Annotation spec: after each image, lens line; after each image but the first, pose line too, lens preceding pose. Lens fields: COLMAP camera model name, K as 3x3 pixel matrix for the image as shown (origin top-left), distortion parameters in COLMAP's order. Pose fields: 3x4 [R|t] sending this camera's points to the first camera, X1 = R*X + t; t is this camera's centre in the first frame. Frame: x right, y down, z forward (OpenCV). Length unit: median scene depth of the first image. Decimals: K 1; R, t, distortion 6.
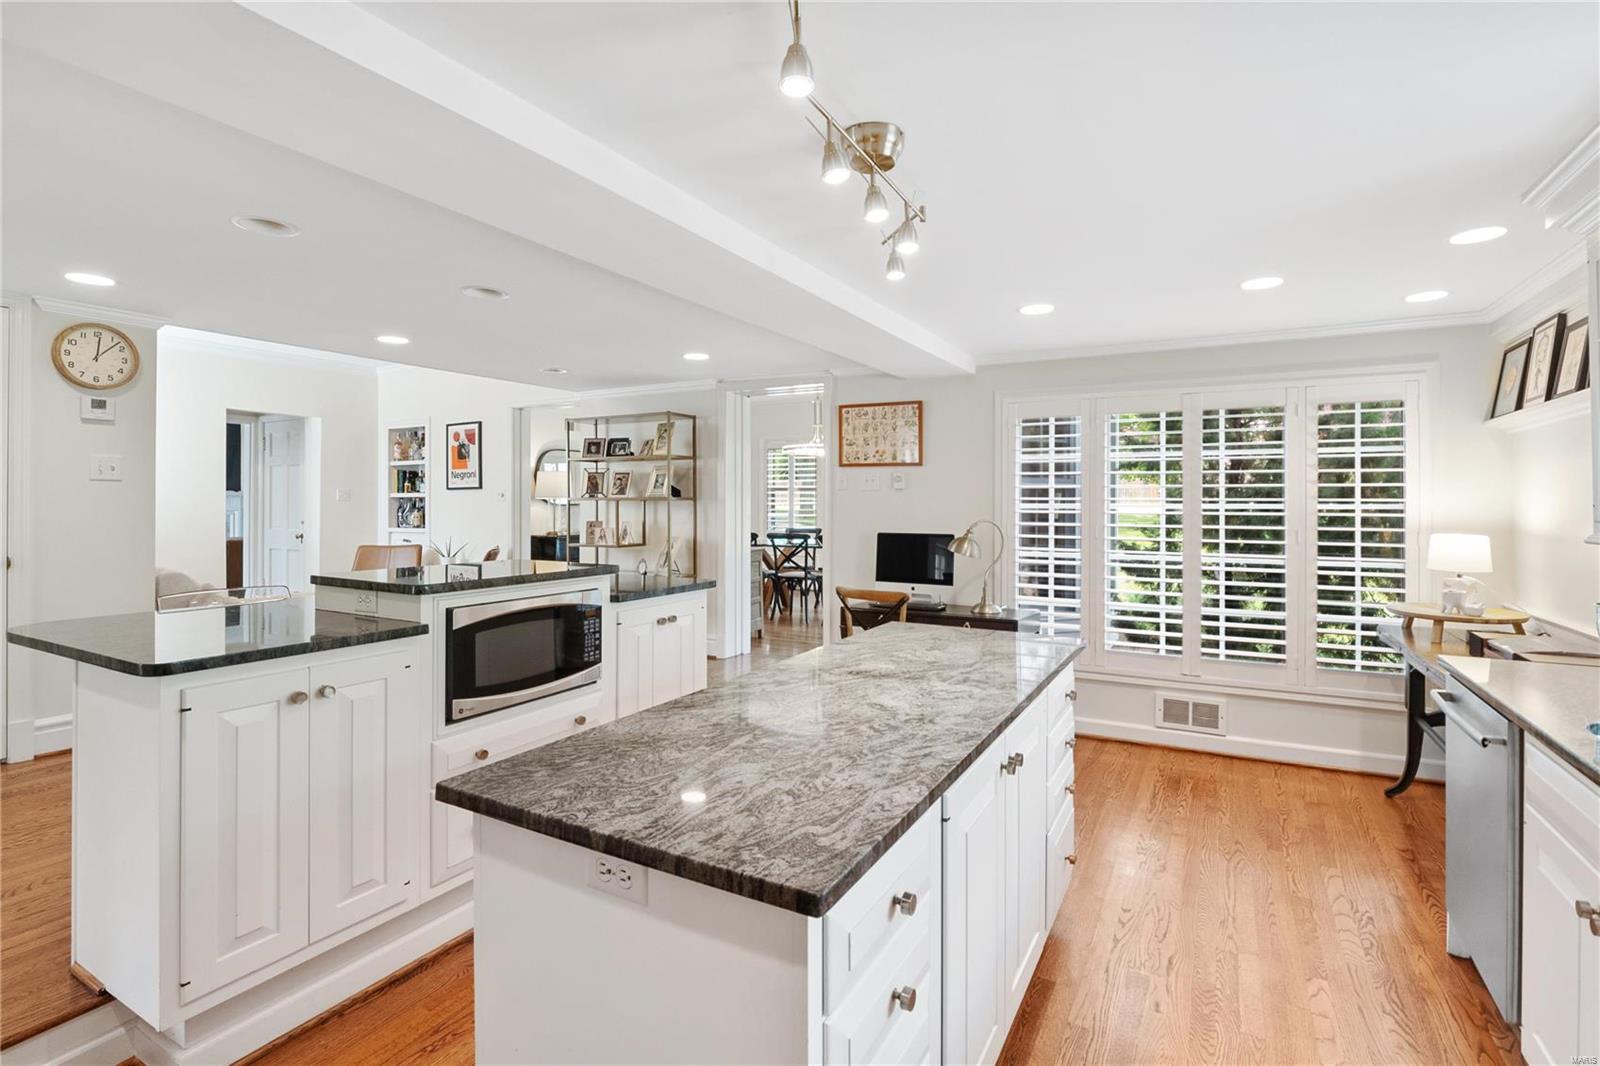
lens RADIAL K [[755.3, 0, 806.0], [0, 755.3, 492.1], [0, 0, 1]] dist [-0.013844, -0.000507]
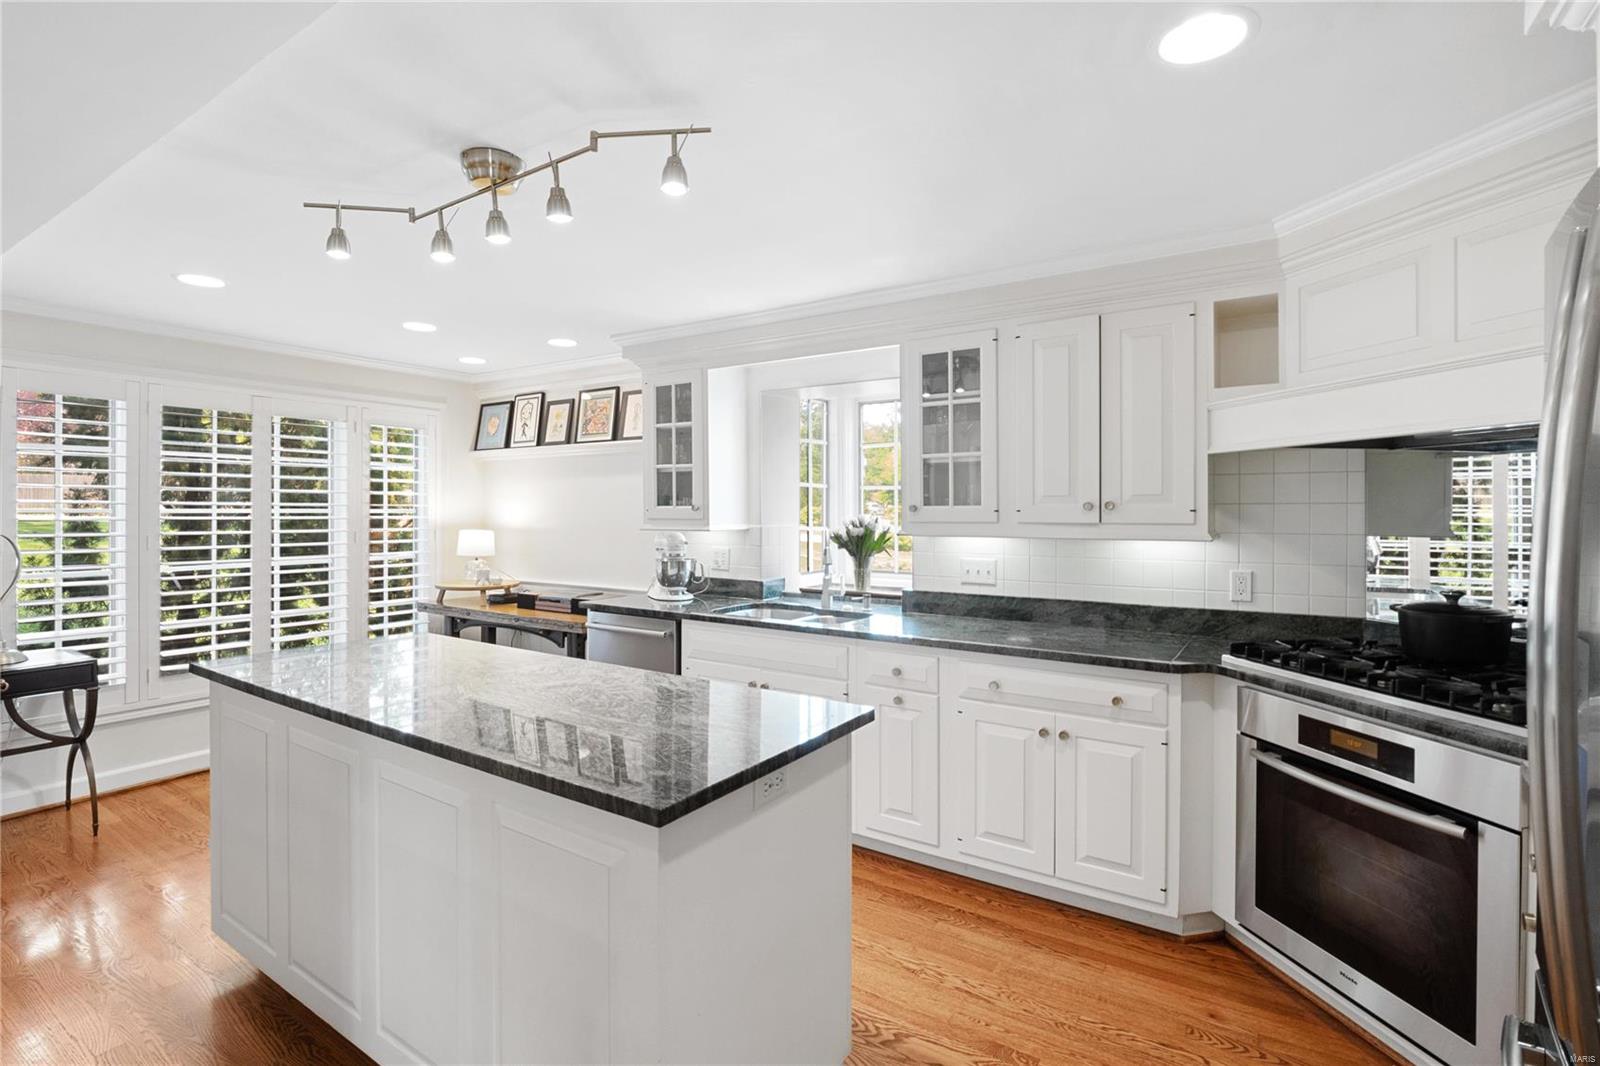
lens RADIAL K [[755.3, 0, 799.2], [0, 755.3, 519.2], [0, 0, 1]] dist [-0.013844, -0.000507]
pose [[0.065541, -0.014136, 0.997750, -0.426025], [-0.018765, 0.999705, 0.015396, 0.000883], [-0.997673, -0.019732, 0.065257, 0.230064]]
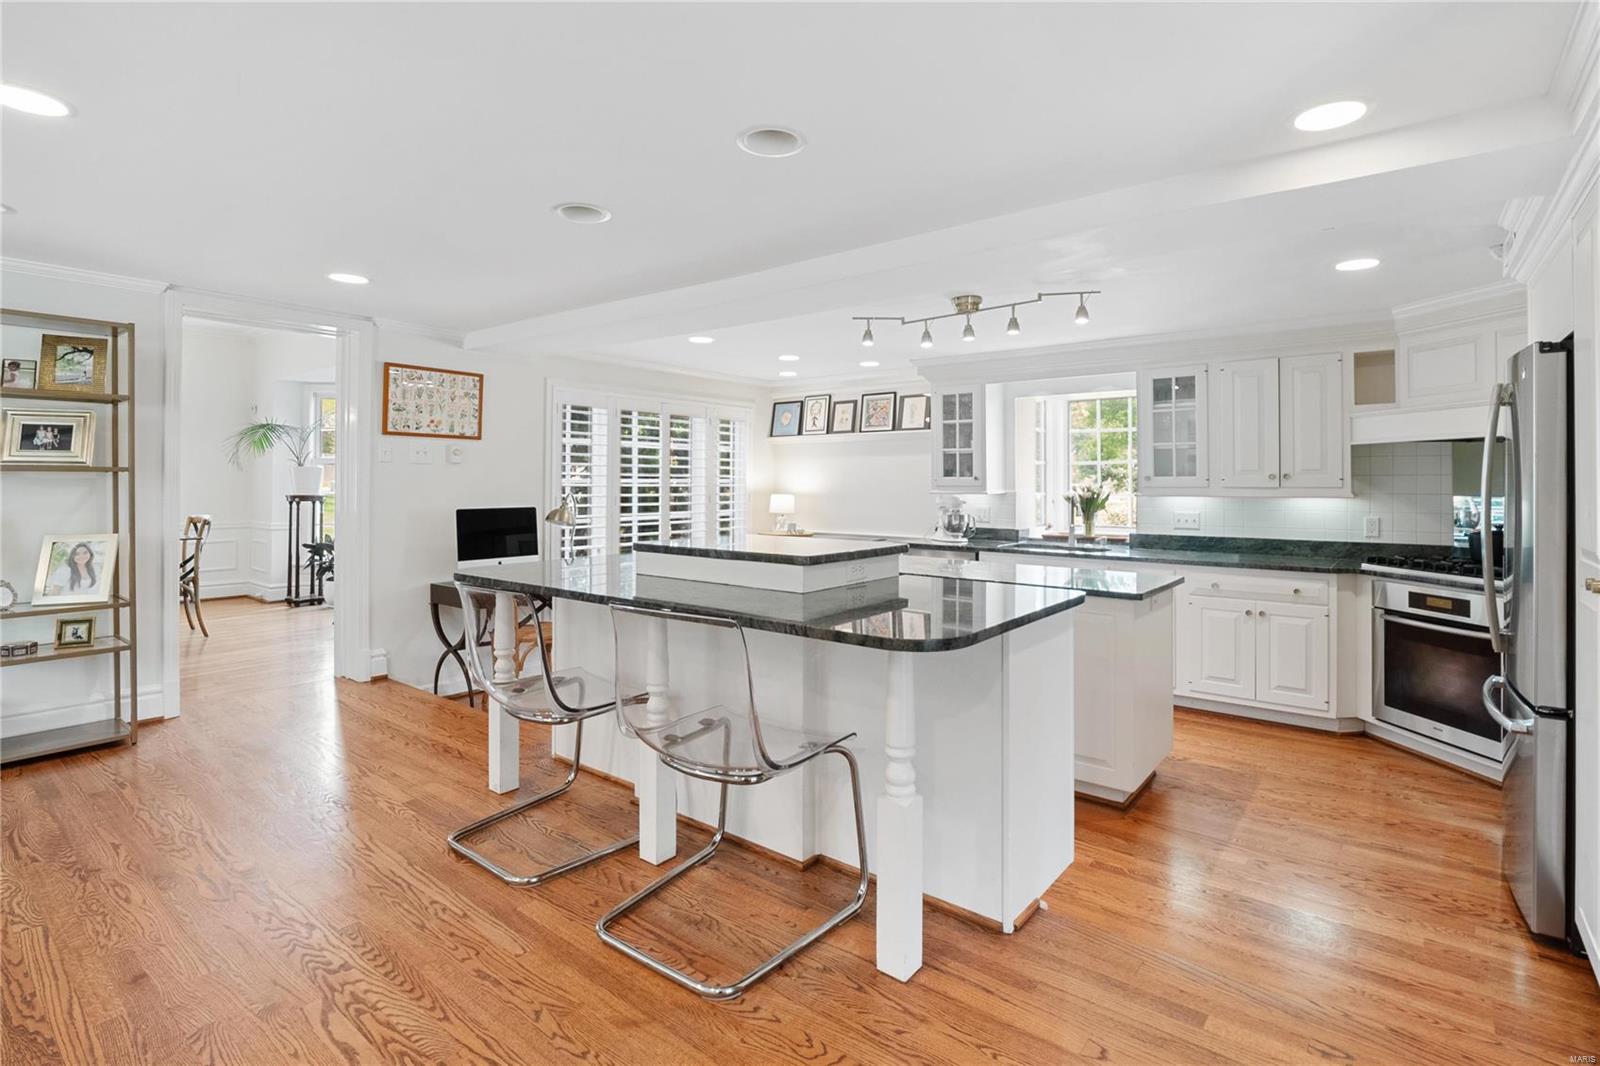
lens RADIAL K [[755.3, 0, 815.4], [0, 755.3, 483.0], [0, 0, 1]] dist [-0.013844, -0.000507]
pose [[0.160528, -0.004672, 0.987020, -0.880129], [-0.018220, 0.999804, 0.007695, 0.006792], [-0.986863, -0.019219, 0.160411, 0.474572]]
